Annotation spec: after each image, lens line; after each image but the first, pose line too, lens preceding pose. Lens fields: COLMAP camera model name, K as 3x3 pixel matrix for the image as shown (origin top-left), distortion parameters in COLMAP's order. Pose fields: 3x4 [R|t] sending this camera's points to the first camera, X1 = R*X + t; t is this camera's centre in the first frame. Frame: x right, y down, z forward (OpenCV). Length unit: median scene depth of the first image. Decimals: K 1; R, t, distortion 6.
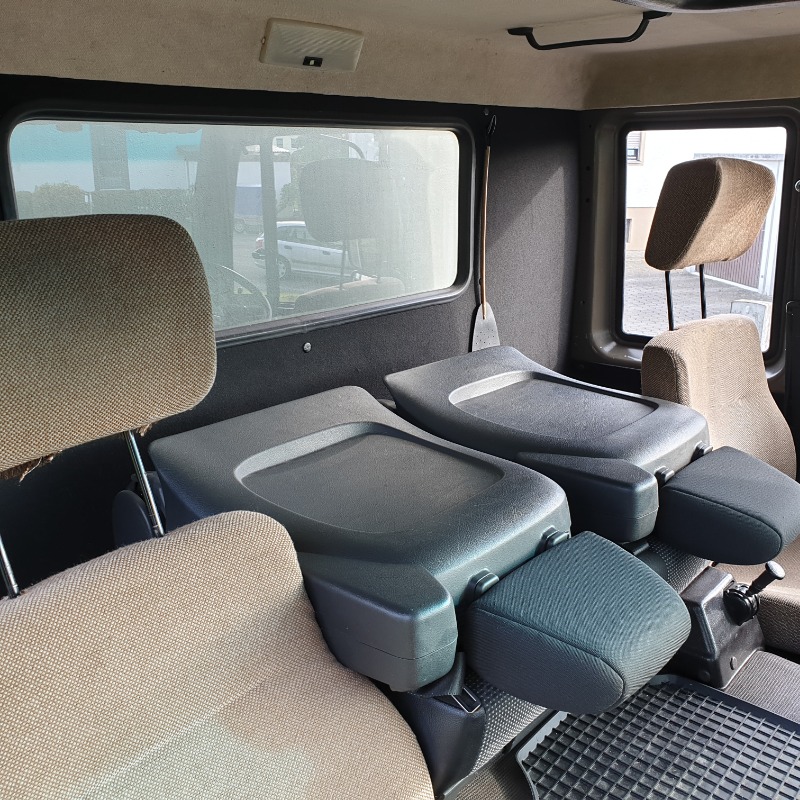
lens RADIAL K [[835.6, 0, 400.0], [0, 835.6, 400.0], [0, 0, 1]] dist [0.023133, -0.027475]
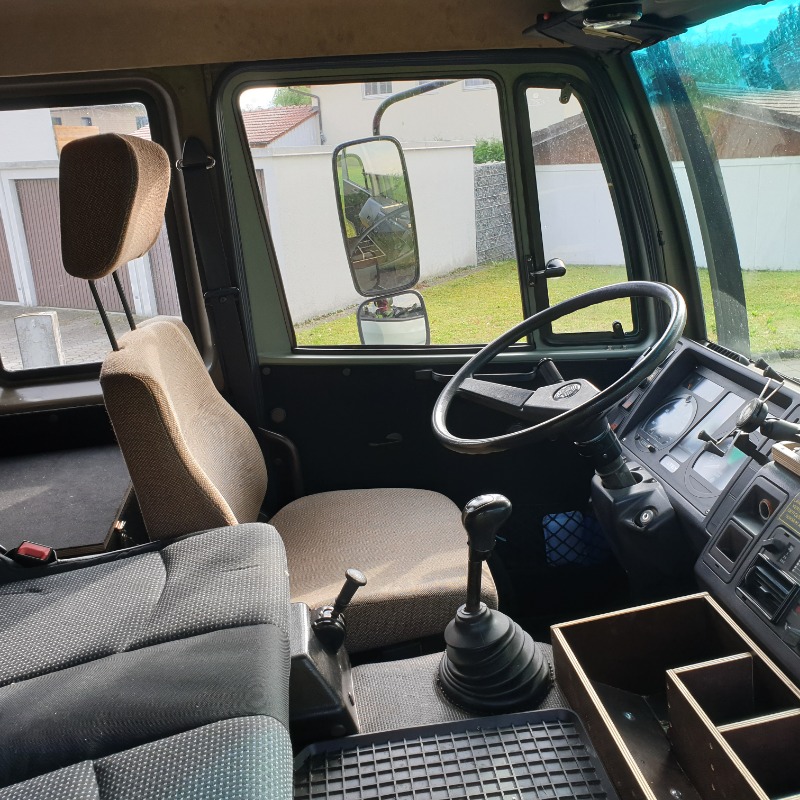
lens RADIAL K [[835.6, 0, 400.0], [0, 835.6, 400.0], [0, 0, 1]] dist [0.023133, -0.027475]
pose [[0.651859, -0.276532, 0.706123, -0.089889], [0.286065, 0.952019, 0.108748, -0.054125], [-0.702315, 0.131109, 0.699689, 0.293934]]
